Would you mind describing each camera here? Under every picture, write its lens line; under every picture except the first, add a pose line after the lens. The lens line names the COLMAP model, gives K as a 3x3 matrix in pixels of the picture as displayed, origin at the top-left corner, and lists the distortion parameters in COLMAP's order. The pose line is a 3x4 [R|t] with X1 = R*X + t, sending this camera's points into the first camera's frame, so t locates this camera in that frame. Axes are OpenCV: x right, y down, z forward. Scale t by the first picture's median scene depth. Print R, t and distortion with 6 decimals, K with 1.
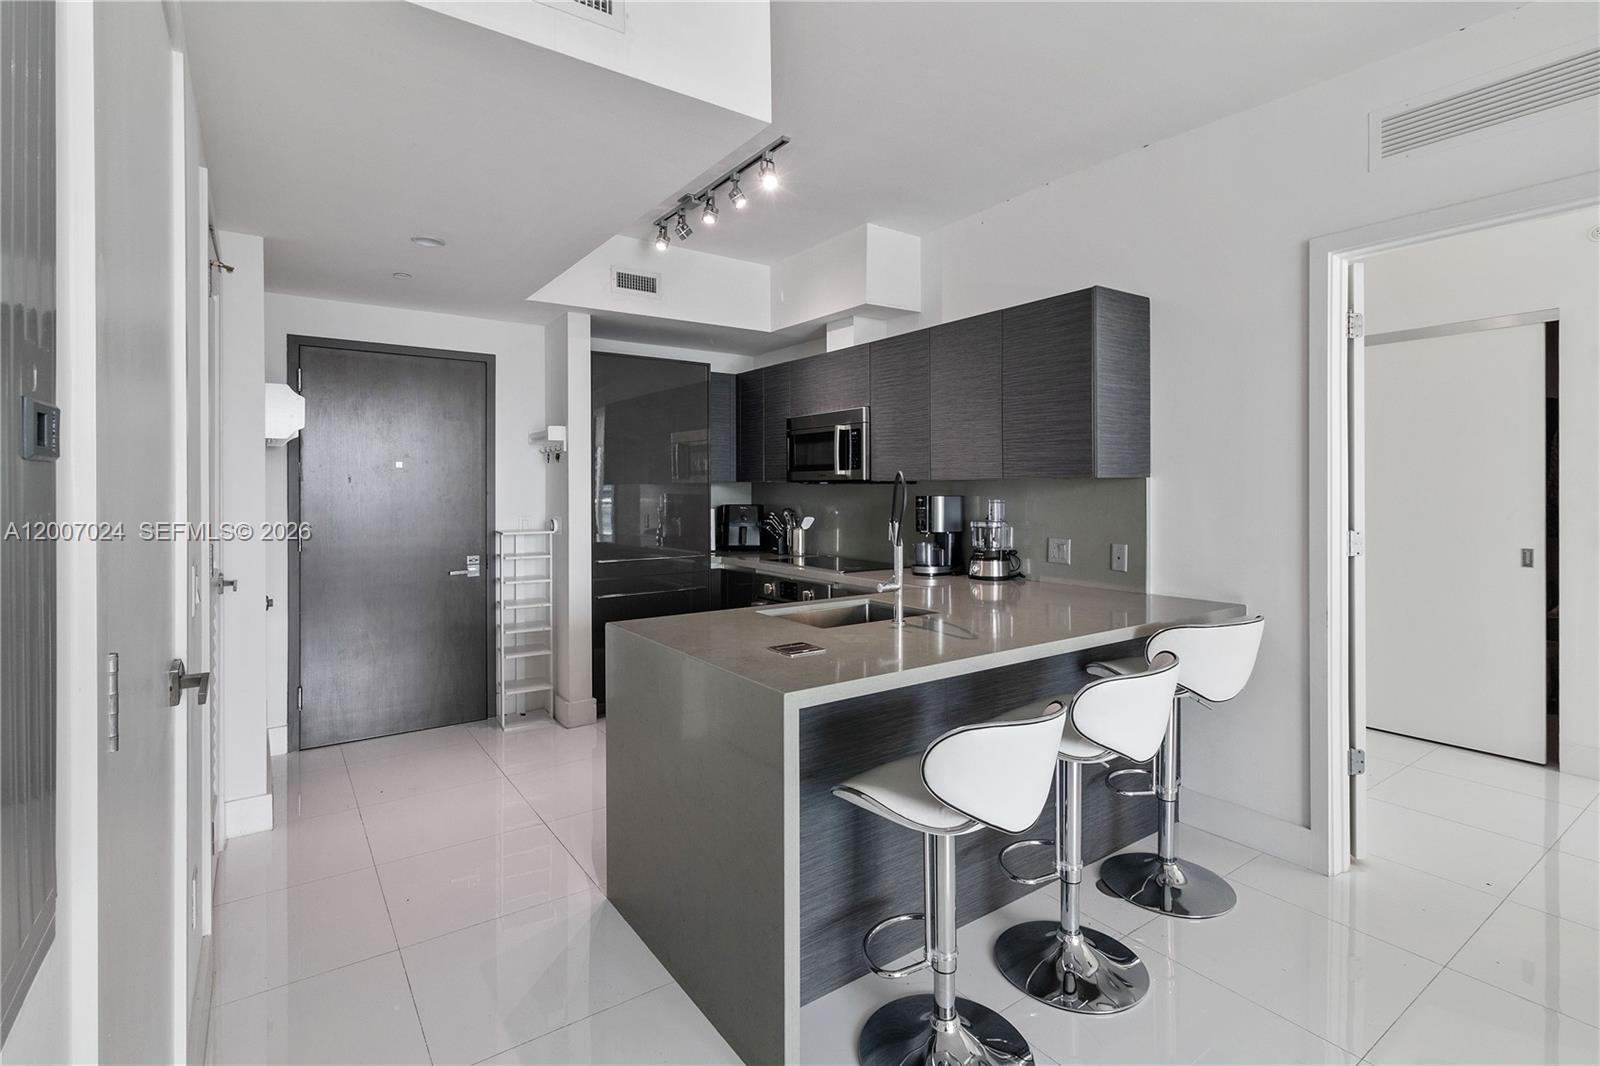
lens RADIAL K [[755.9, 0, 801.9], [0, 755.9, 491.2], [0, 0, 1]] dist [-0.004533, 0.003531]
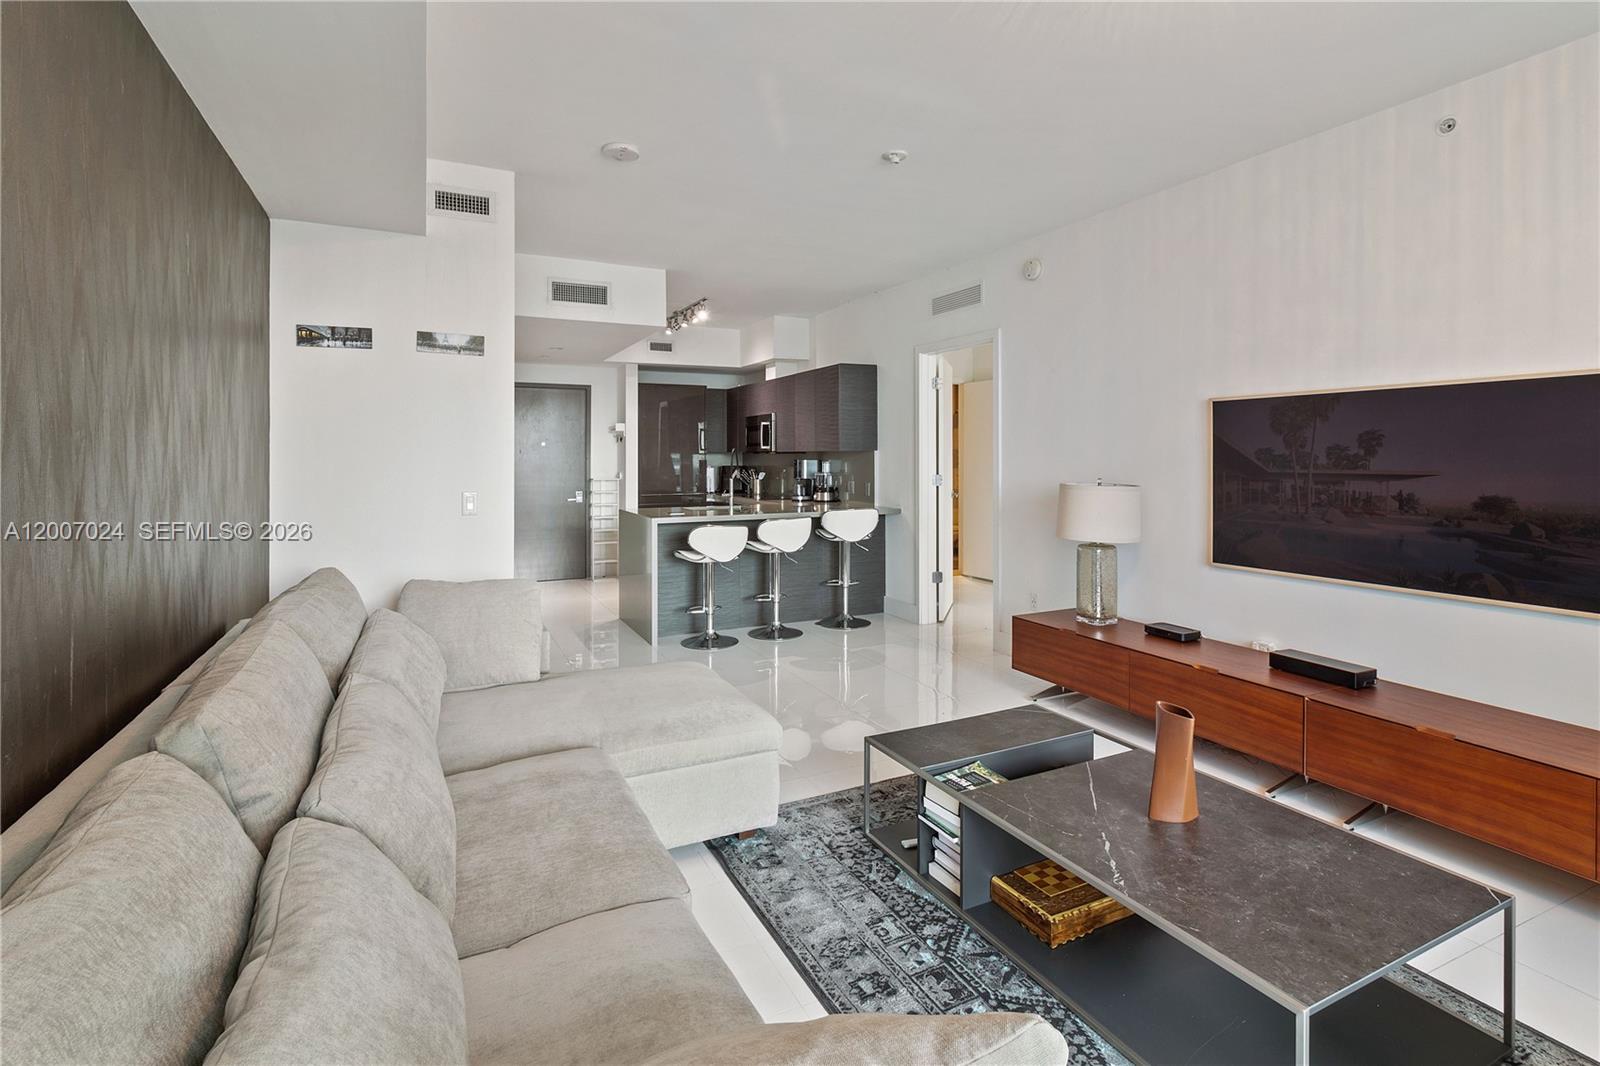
lens RADIAL K [[755.9, 0, 802.2], [0, 755.9, 448.1], [0, 0, 1]] dist [-0.004533, 0.003531]
pose [[0.987617, -0.002421, -0.156863, 0.449679], [-0.000092, 0.999872, -0.016009, 0.007027], [0.156882, 0.015826, 0.987491, -0.852570]]
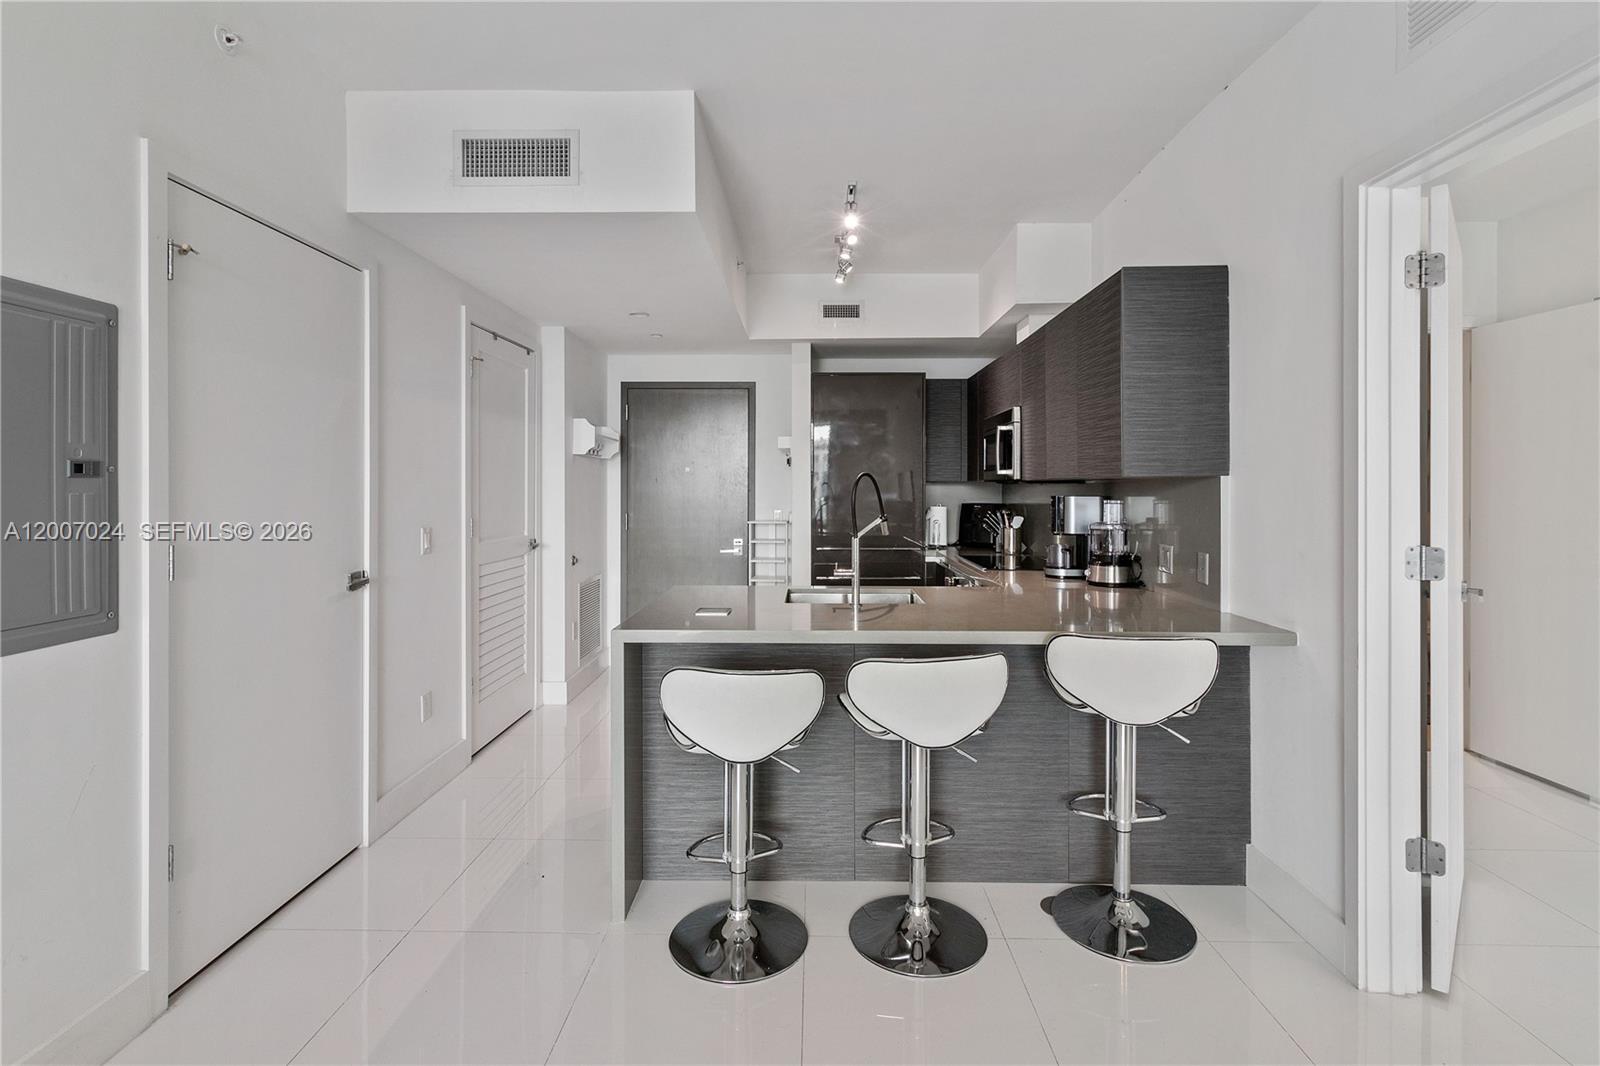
lens RADIAL K [[755.9, 0, 795.0], [0, 755.9, 483.2], [0, 0, 1]] dist [-0.004533, 0.003531]
pose [[0.805939, -0.000919, -0.591998, 0.439275], [-0.005069, 0.999951, -0.008452, 0.000176], [0.591977, 0.009813, 0.805895, 0.017555]]
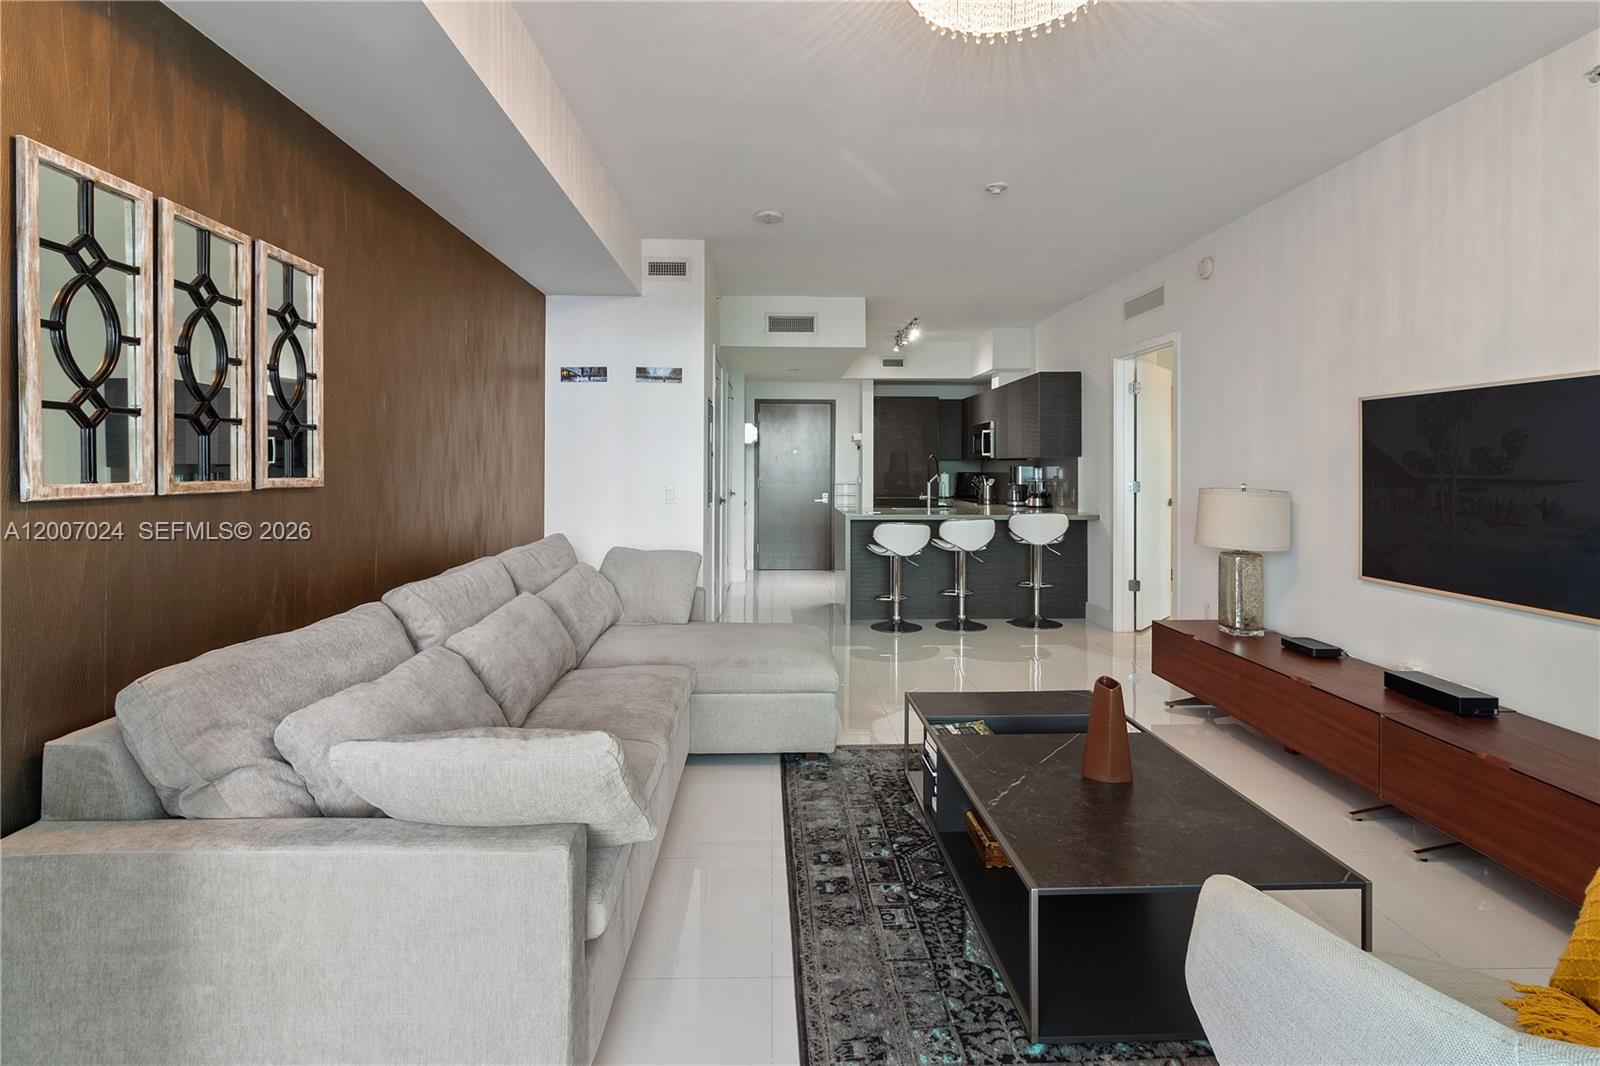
lens RADIAL K [[755.9, 0, 805.6], [0, 755.9, 450.8], [0, 0, 1]] dist [-0.004533, 0.003531]
pose [[0.841975, -0.007300, -0.539467, 0.732574], [-0.006351, 0.999705, -0.023441, 0.015414], [0.539479, 0.023163, 0.841680, -0.913759]]
